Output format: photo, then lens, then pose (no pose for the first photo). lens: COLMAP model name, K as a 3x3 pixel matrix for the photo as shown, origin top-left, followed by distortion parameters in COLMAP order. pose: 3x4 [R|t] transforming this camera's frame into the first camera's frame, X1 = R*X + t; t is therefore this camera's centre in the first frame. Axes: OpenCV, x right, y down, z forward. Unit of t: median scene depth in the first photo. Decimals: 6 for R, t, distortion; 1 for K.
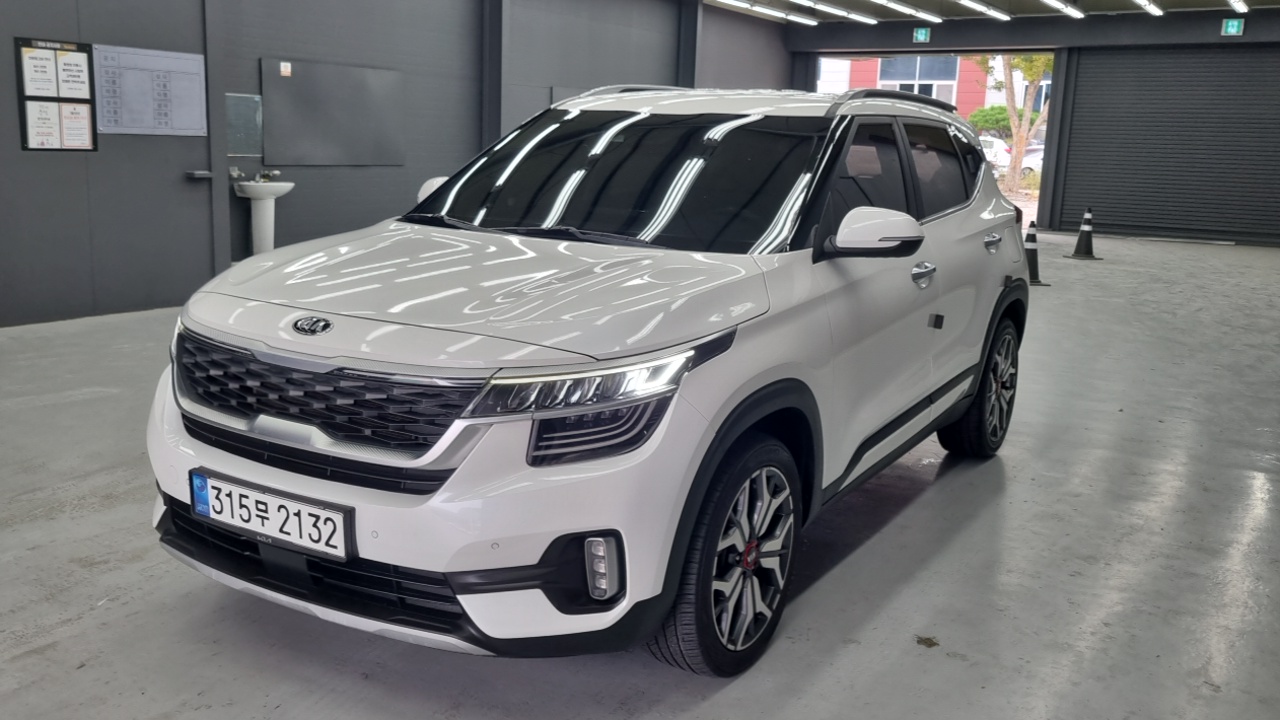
lens RADIAL K [[1170.4, 0, 640.0], [0, 1170.4, 360.0], [0, 0, 1]] dist [0.037824, 0.000919]
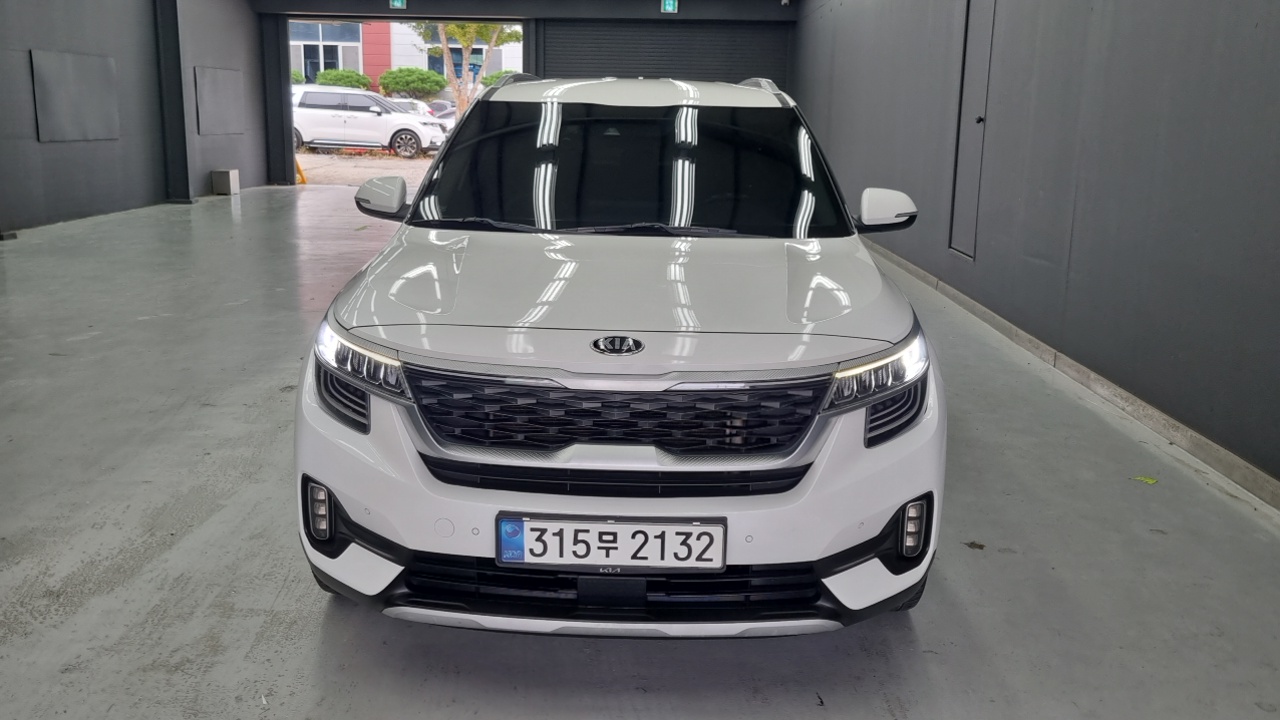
lens RADIAL K [[1170.4, 0, 640.0], [0, 1170.4, 360.0], [0, 0, 1]] dist [0.037824, 0.000919]
pose [[0.854411, -0.125859, 0.504125, -0.763429], [0.108412, 0.992048, 0.063933, -0.078126], [-0.508163, 0.000028, 0.861261, 0.157919]]
